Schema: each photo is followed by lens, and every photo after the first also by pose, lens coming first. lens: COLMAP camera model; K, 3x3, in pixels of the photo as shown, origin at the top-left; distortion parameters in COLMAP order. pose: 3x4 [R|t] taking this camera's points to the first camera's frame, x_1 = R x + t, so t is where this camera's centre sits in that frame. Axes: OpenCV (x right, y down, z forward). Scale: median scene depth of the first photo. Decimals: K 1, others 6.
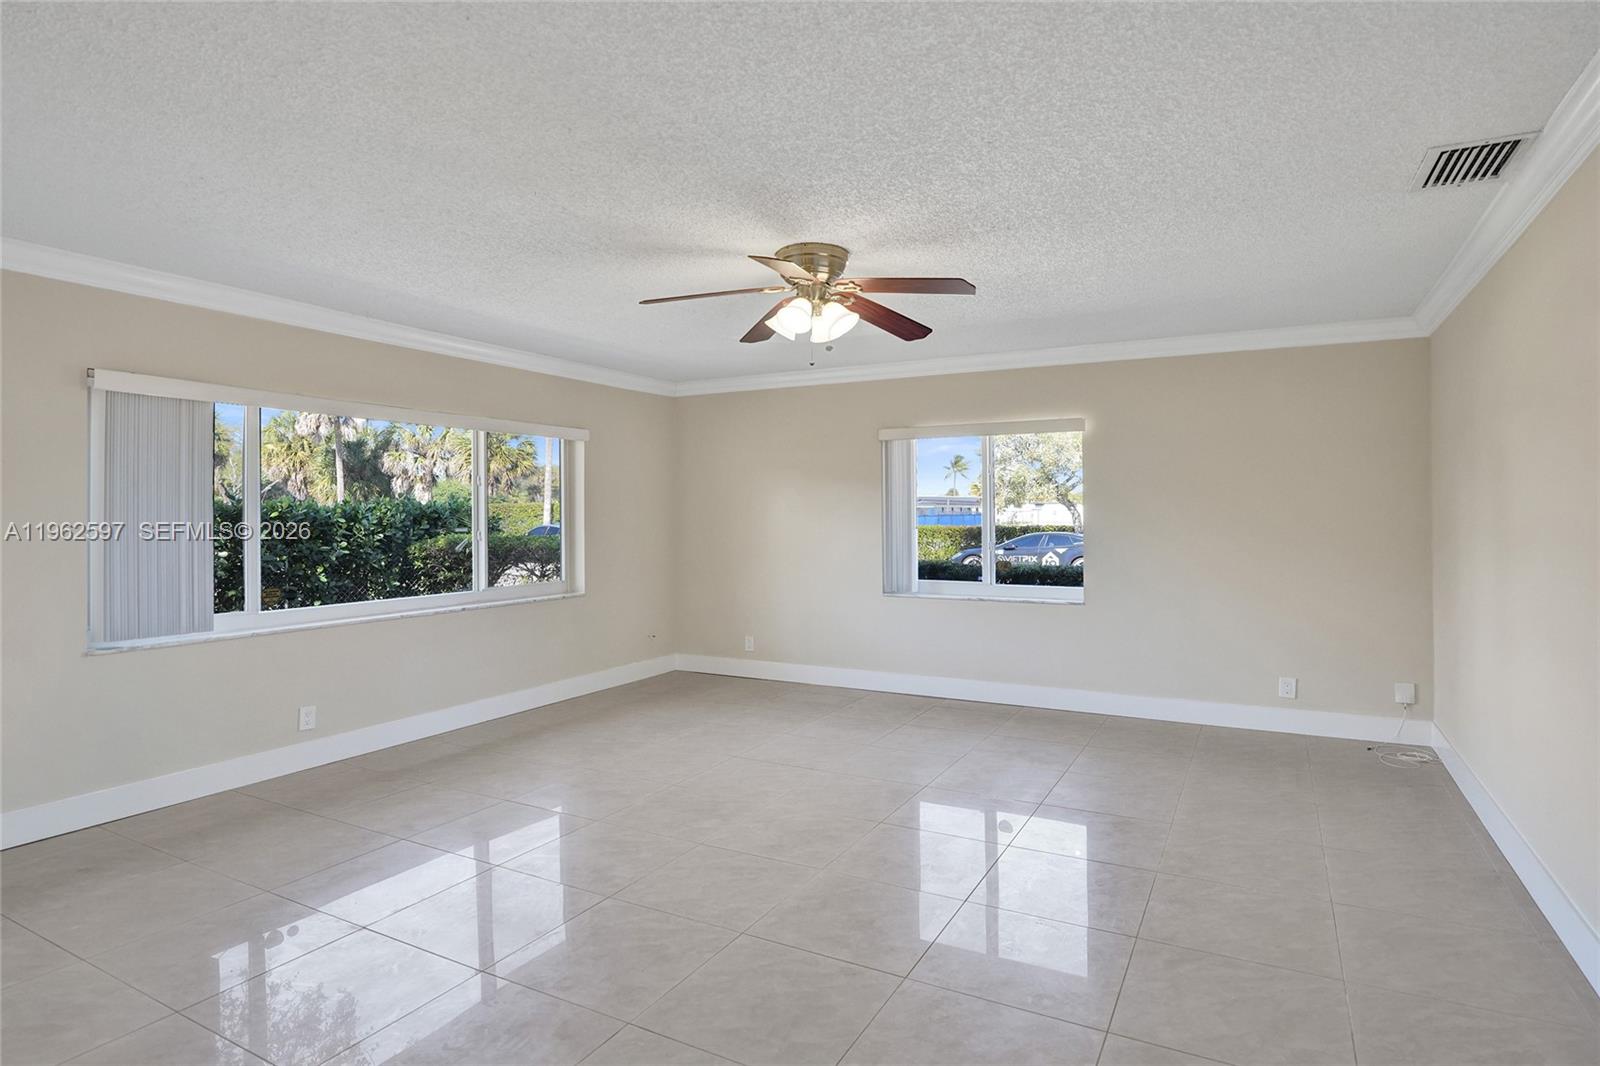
lens RADIAL K [[882.9, 0, 793.6], [0, 882.9, 513.1], [0, 0, 1]] dist [-0.006070, 0.002204]
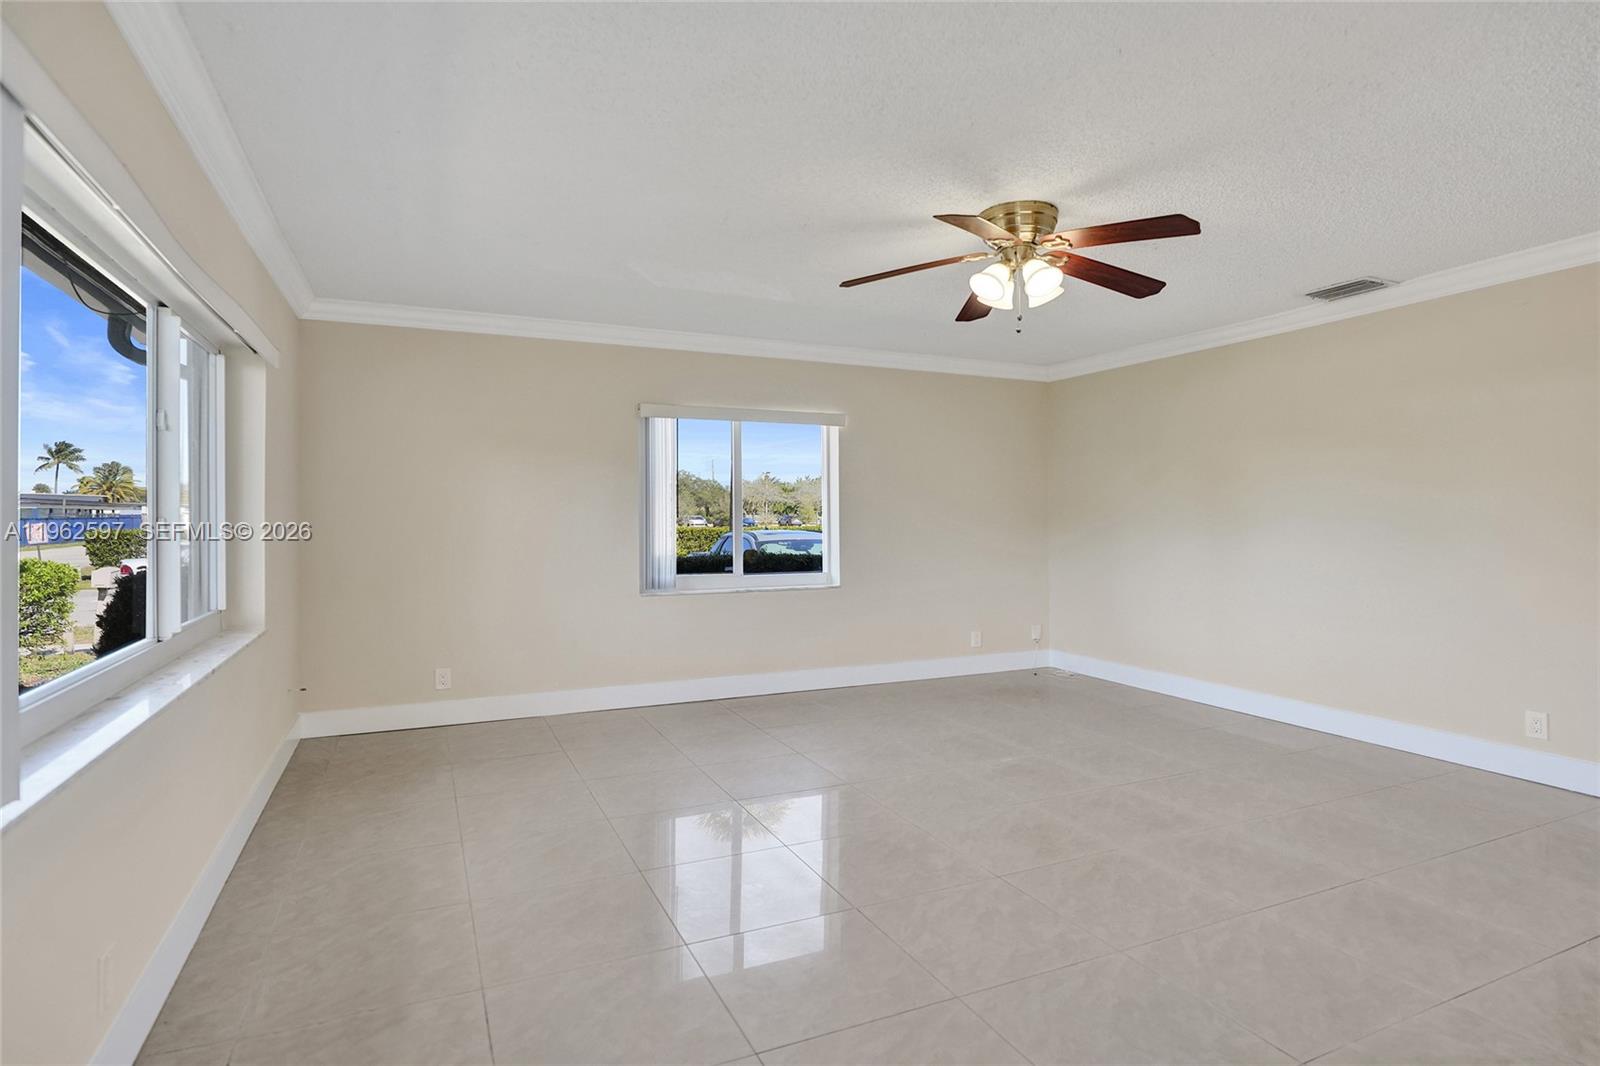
lens RADIAL K [[856.6, 0, 818.3], [0, 856.6, 532.0], [0, 0, 1]] dist [-0.018906, 0.000462]
pose [[0.580178, -0.011221, 0.814412, -0.509694], [-0.002122, 0.999881, 0.015288, 0.019205], [-0.814487, -0.010598, 0.580085, 0.394202]]
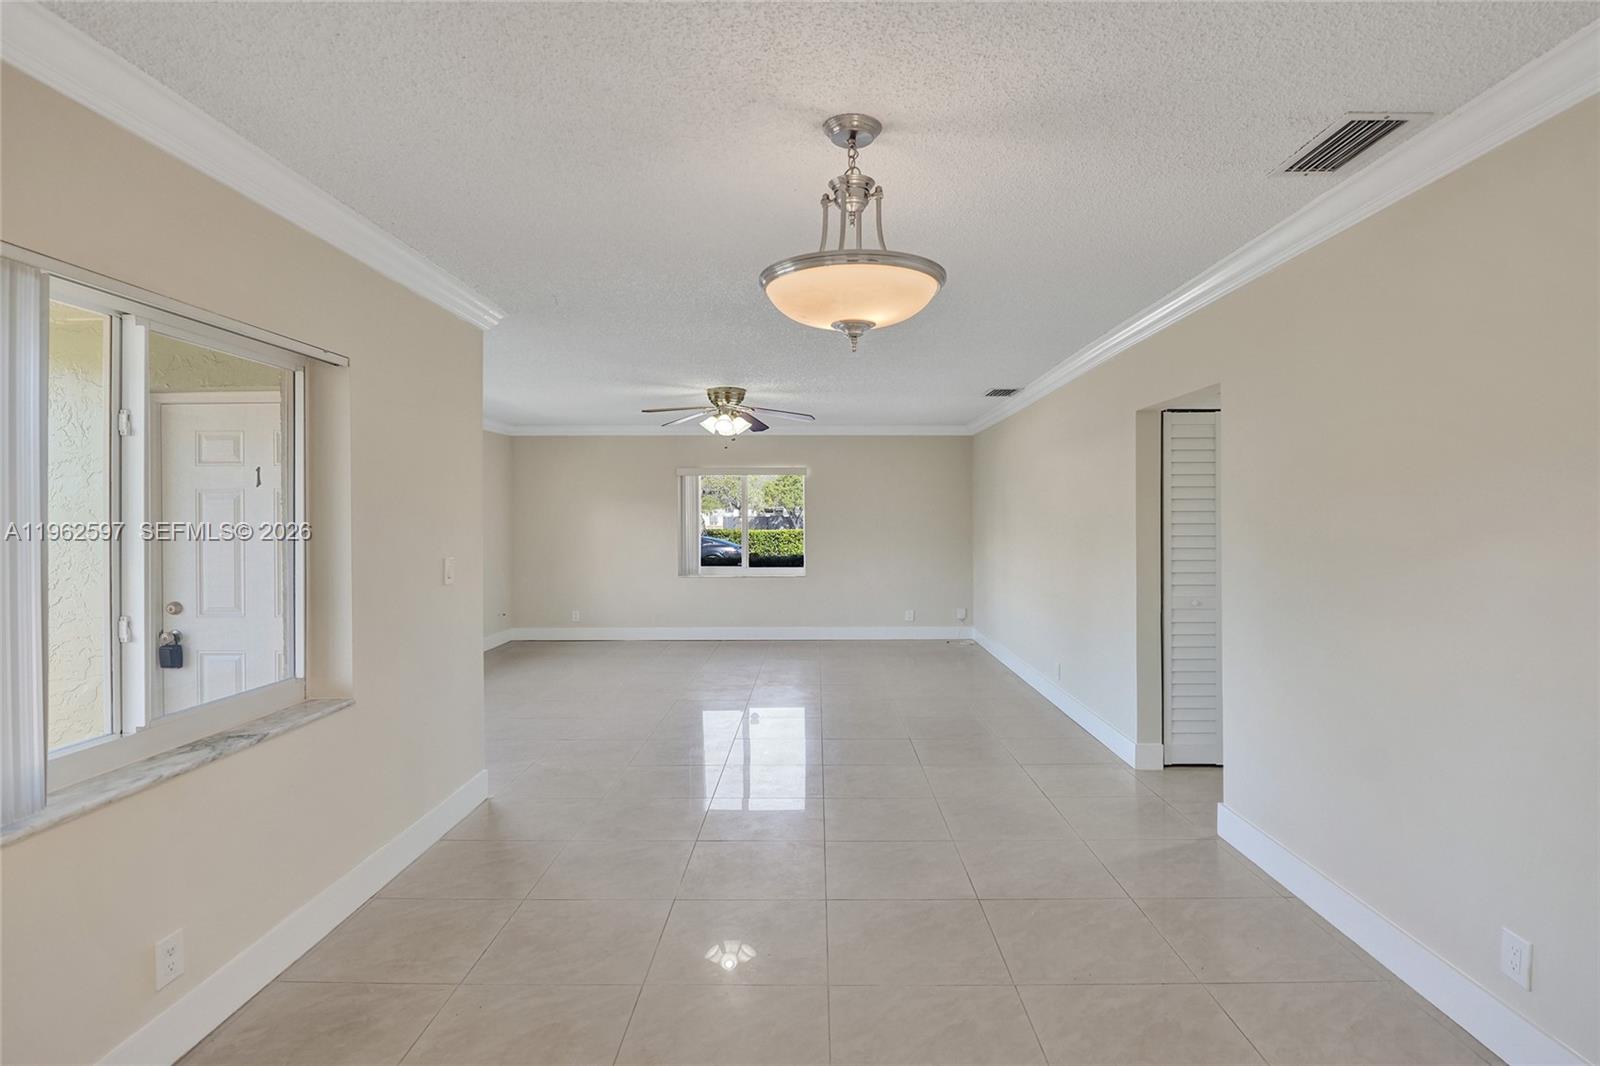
lens RADIAL K [[882.9, 0, 793.6], [0, 882.9, 513.1], [0, 0, 1]] dist [-0.006070, 0.002204]
pose [[0.885282, 0.000324, 0.465054, -0.459404], [0.001153, 0.999995, -0.002891, -0.013492], [-0.465053, 0.003096, 0.885278, -0.475882]]
